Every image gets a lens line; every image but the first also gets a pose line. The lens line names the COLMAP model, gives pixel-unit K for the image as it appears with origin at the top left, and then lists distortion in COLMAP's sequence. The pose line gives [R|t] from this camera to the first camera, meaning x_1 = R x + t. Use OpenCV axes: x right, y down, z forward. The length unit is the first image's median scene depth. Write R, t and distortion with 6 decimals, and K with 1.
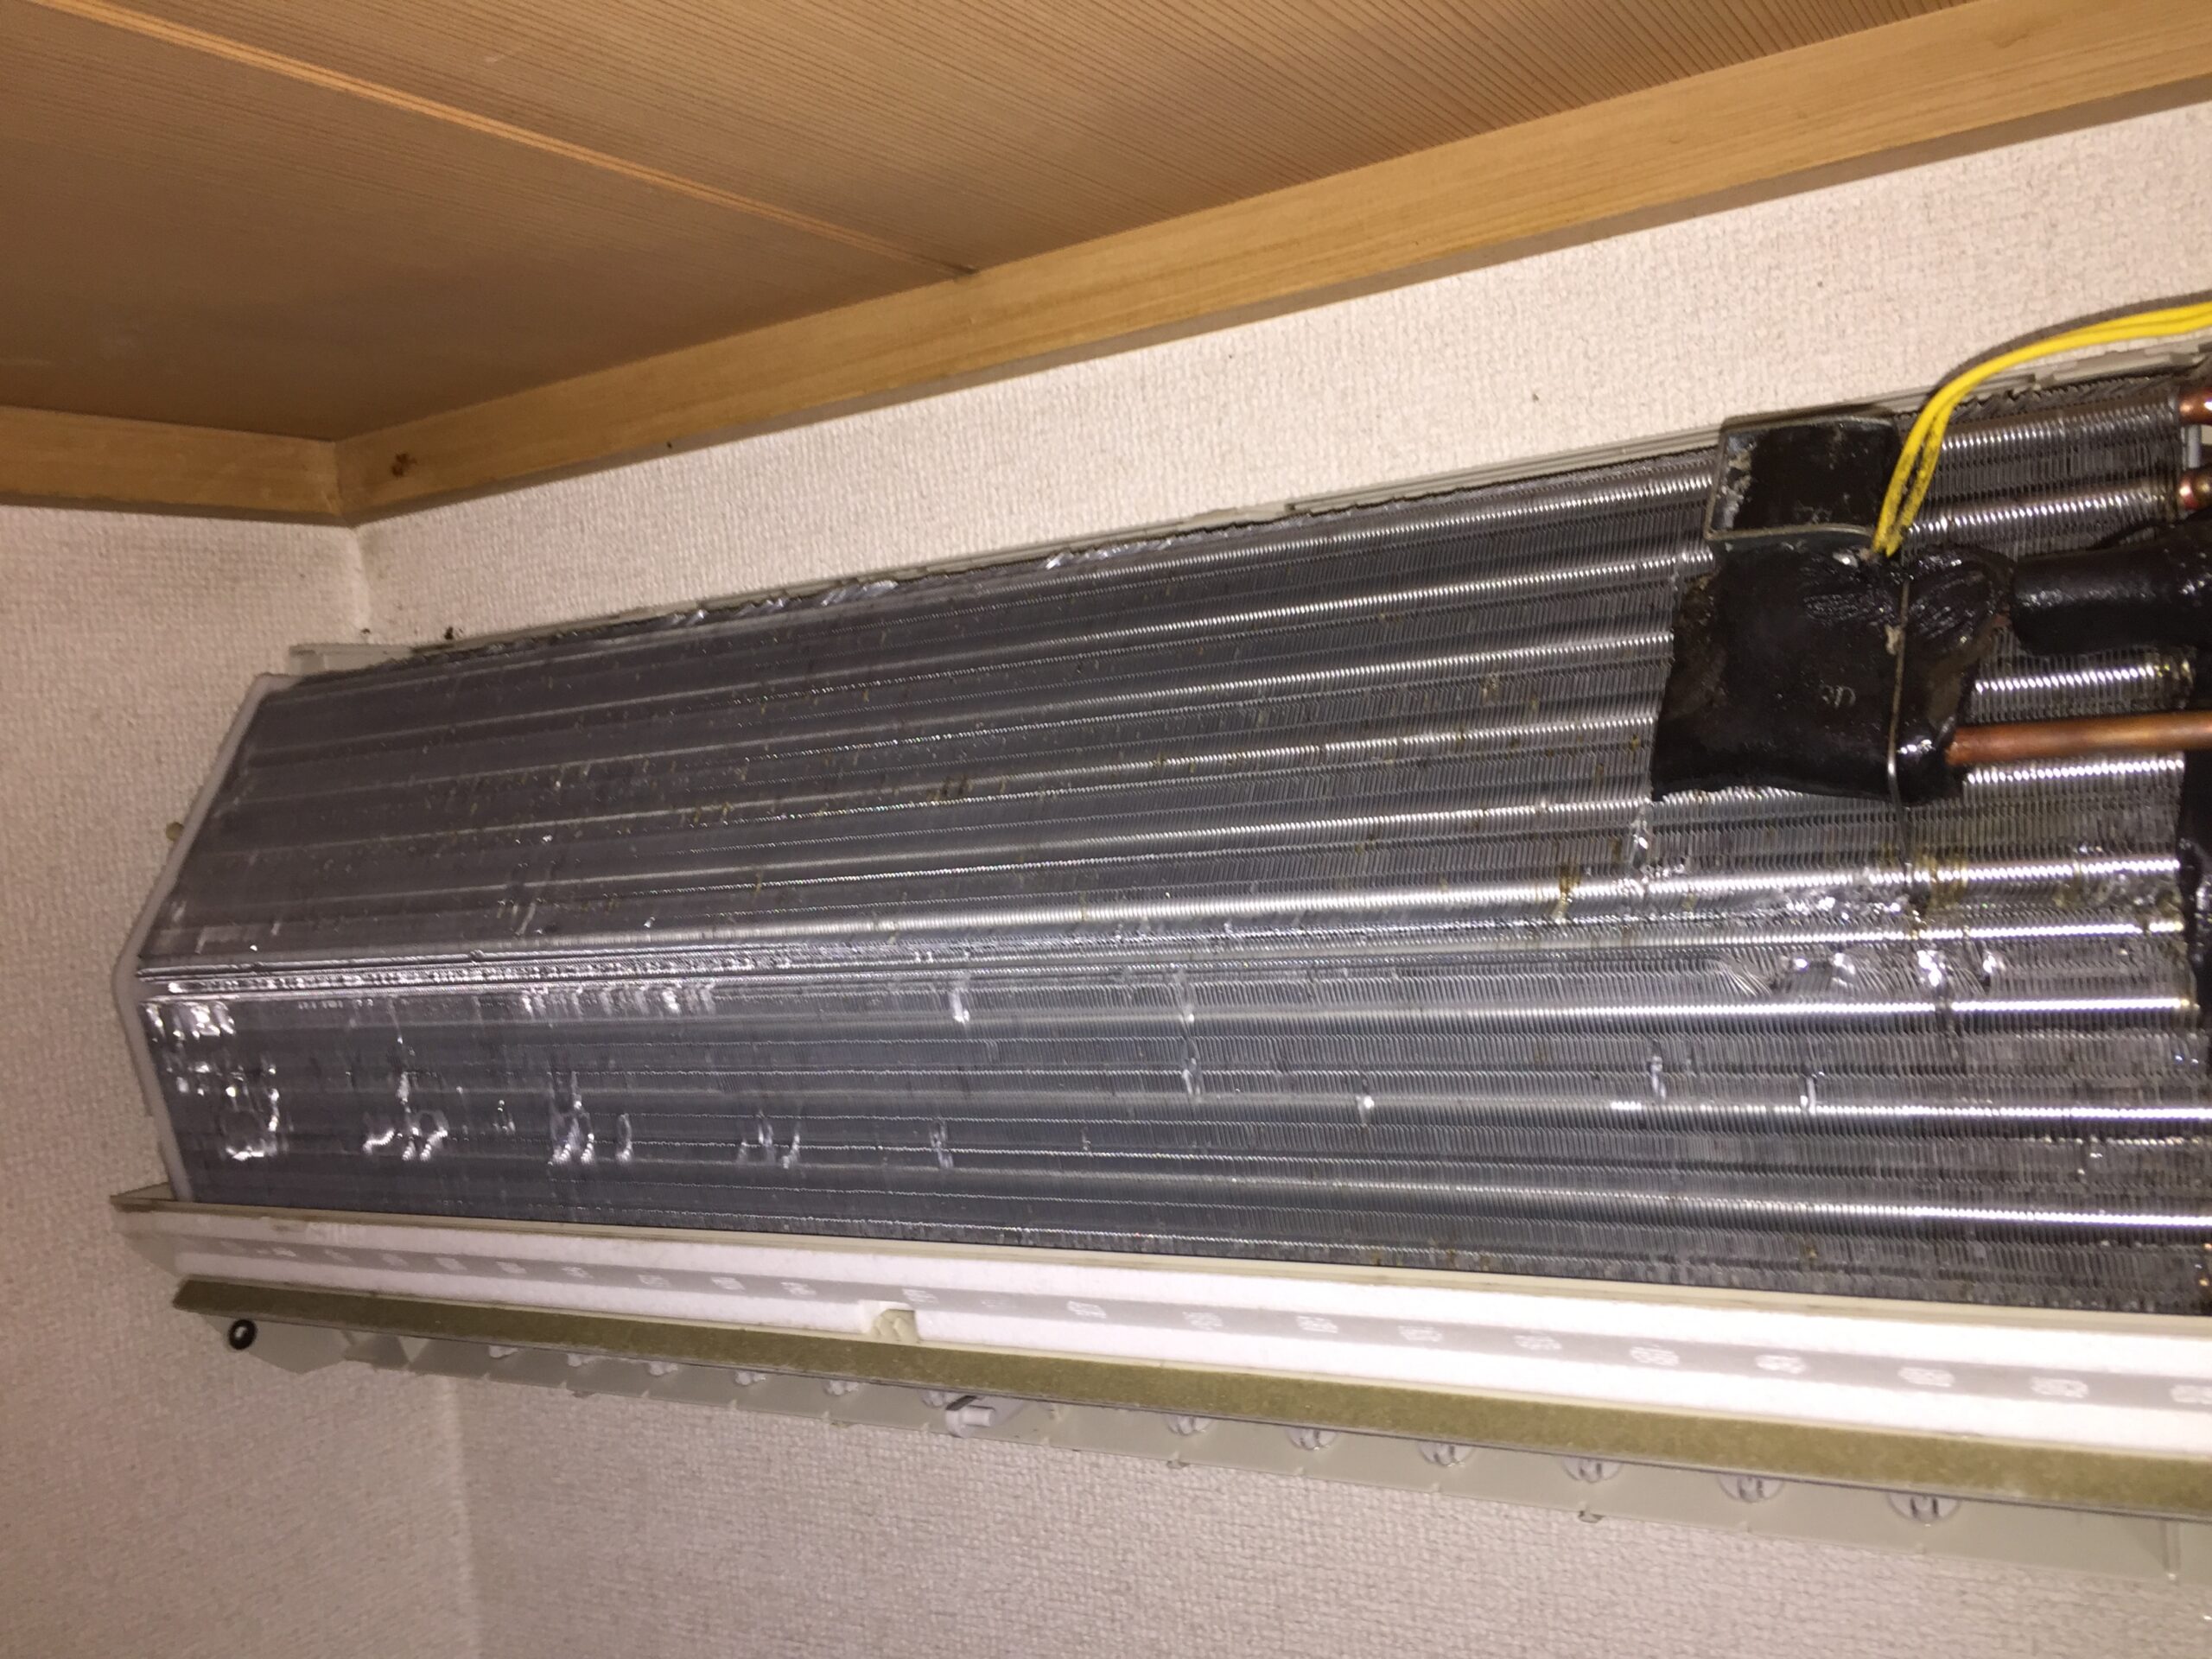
lens RADIAL K [[1894.1, 0, 1103.2], [0, 1894.1, 839.7], [0, 0, 1]] dist [0.043086, -0.074495]
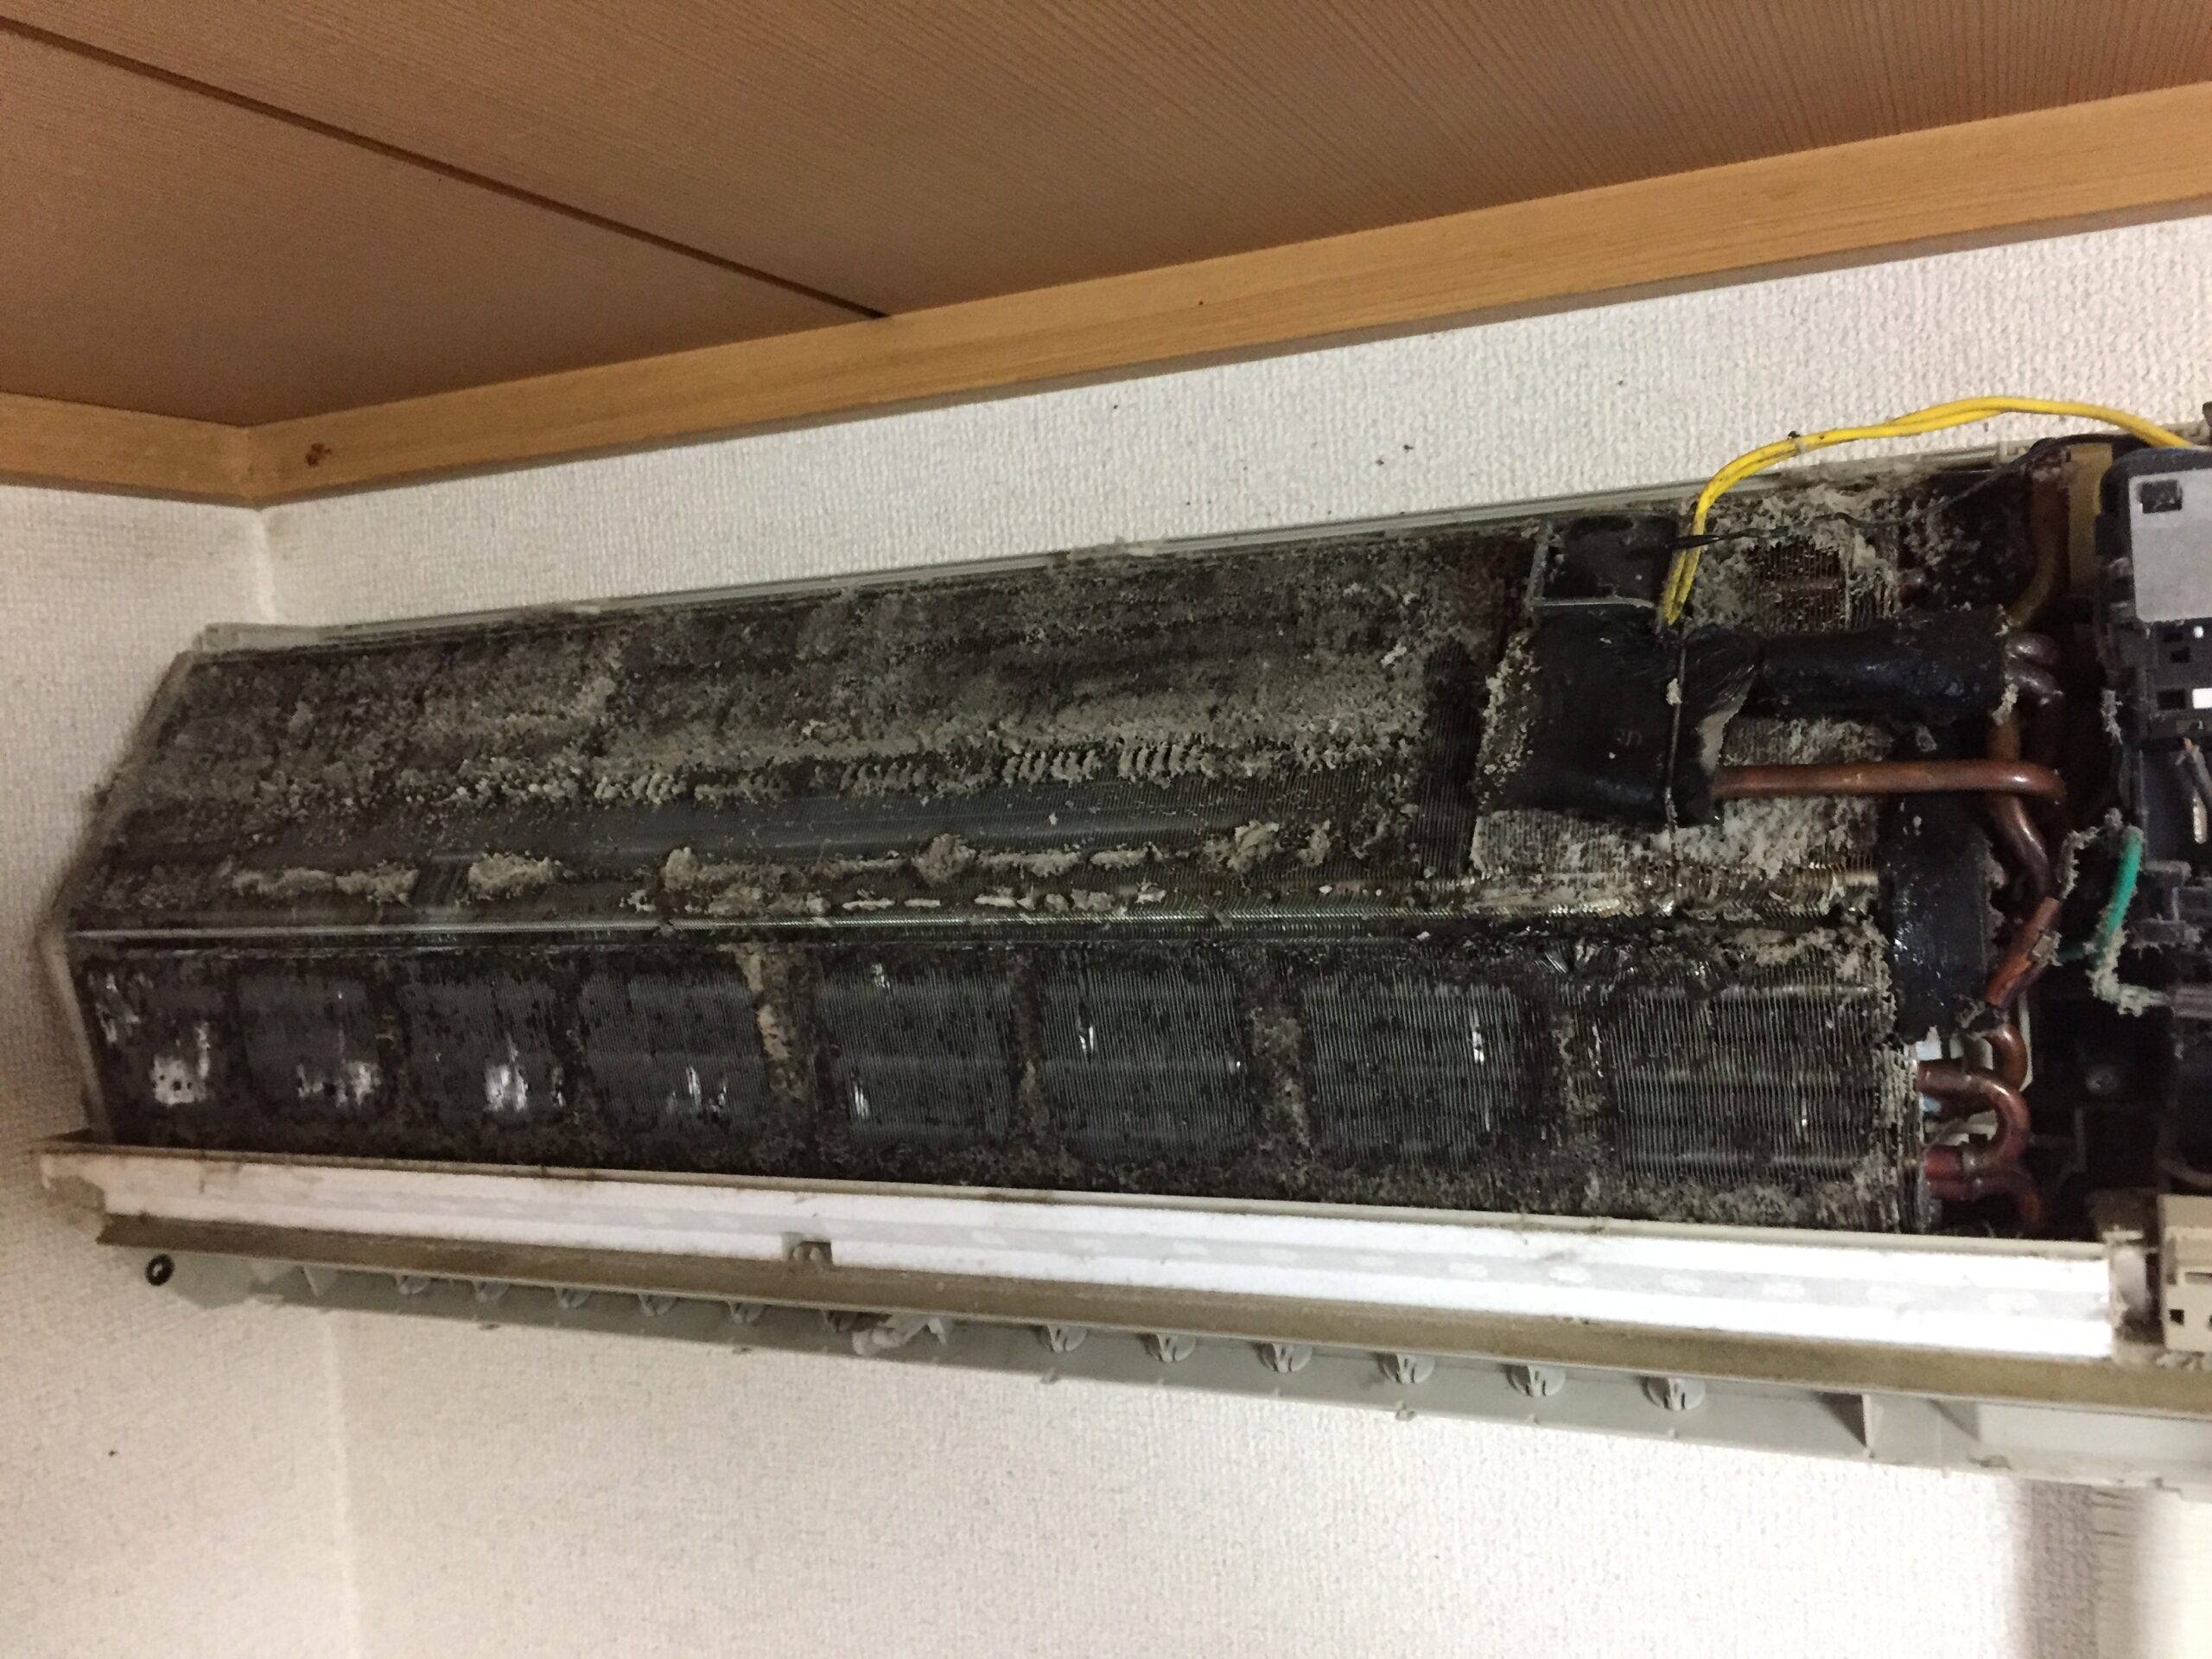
lens RADIAL K [[1894.1, 0, 1107.5], [0, 1894.1, 821.0], [0, 0, 1]] dist [0.043086, -0.074495]
pose [[0.993559, 0.032193, 0.108650, -0.050147], [-0.031555, 0.999473, -0.007589, 0.000329], [-0.108838, 0.004111, 0.994051, -0.116178]]
